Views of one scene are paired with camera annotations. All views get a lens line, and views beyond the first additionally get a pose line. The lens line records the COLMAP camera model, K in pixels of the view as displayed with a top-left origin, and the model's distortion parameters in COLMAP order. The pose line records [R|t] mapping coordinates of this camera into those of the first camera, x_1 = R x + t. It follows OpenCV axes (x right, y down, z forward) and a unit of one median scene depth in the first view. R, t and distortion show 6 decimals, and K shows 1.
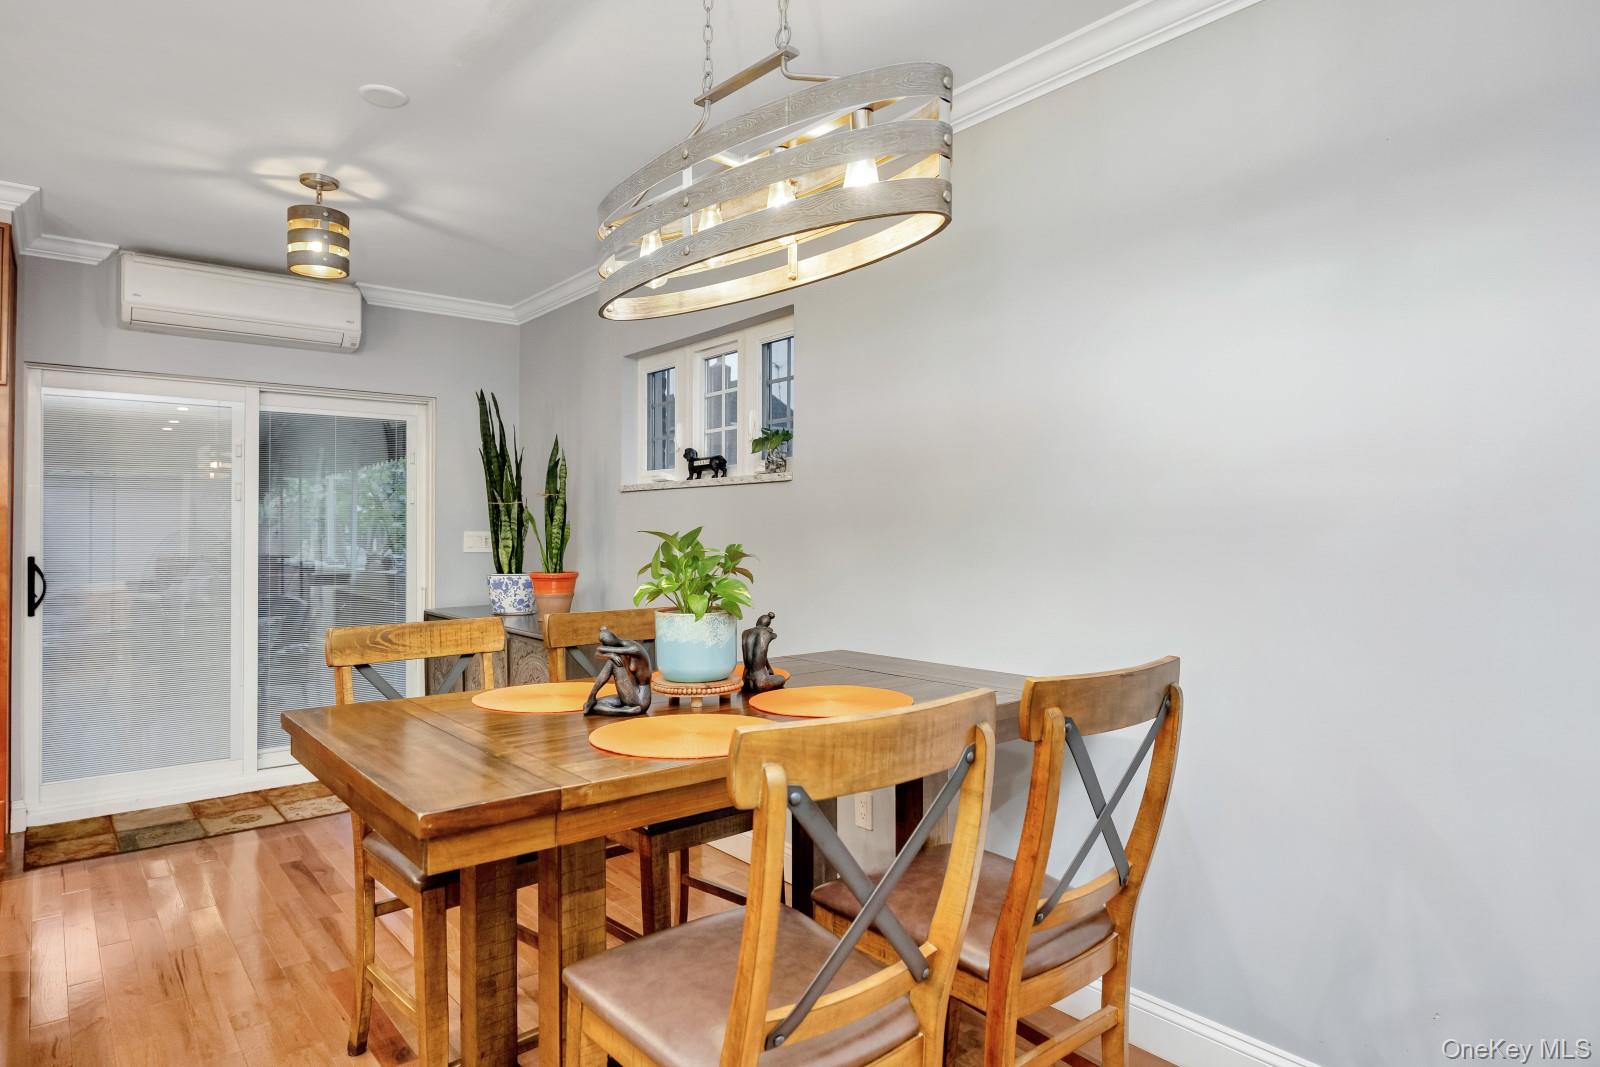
lens RADIAL K [[935.8, 0, 800.0], [0, 935.8, 533.5], [0, 0, 1]] dist [-0.004891, -0.001764]
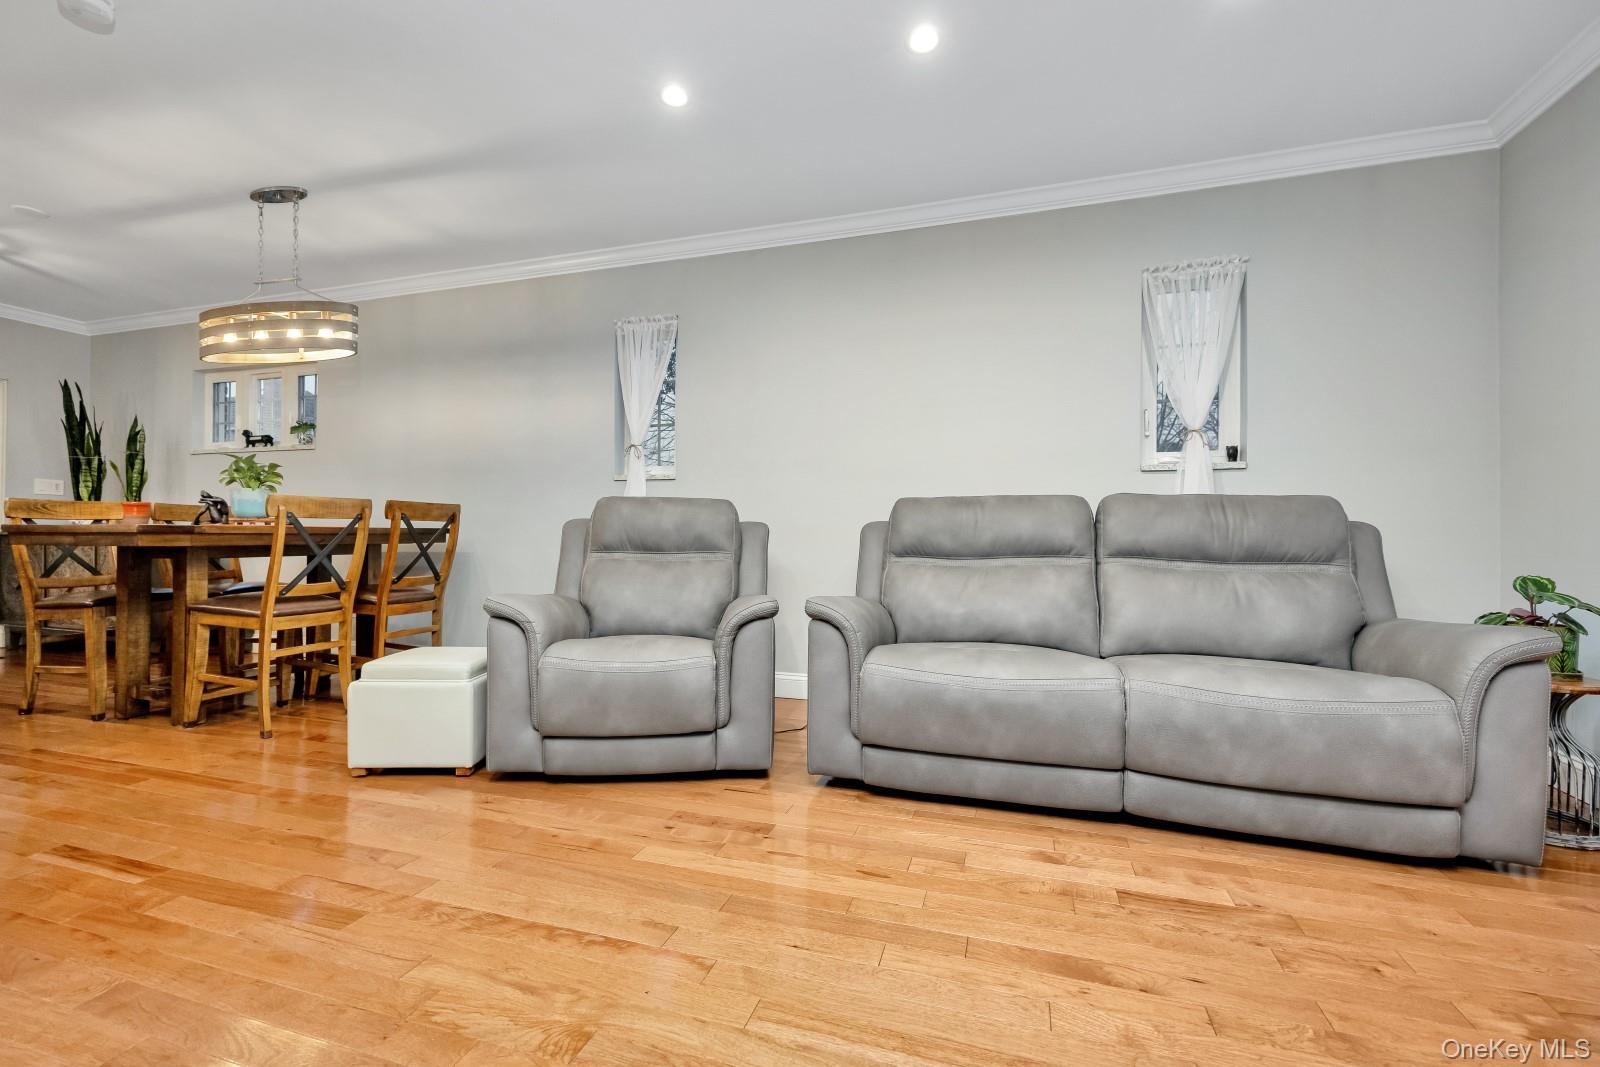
lens RADIAL K [[670.2, 0, 800.8], [0, 670.2, 523.7], [0, 0, 1]] dist [0.000421, 0.000361]
pose [[0.835735, 0.013003, 0.548979, 0.060567], [-0.006675, 0.999886, -0.013522, 0.093277], [-0.549092, 0.007637, 0.835727, -0.603914]]
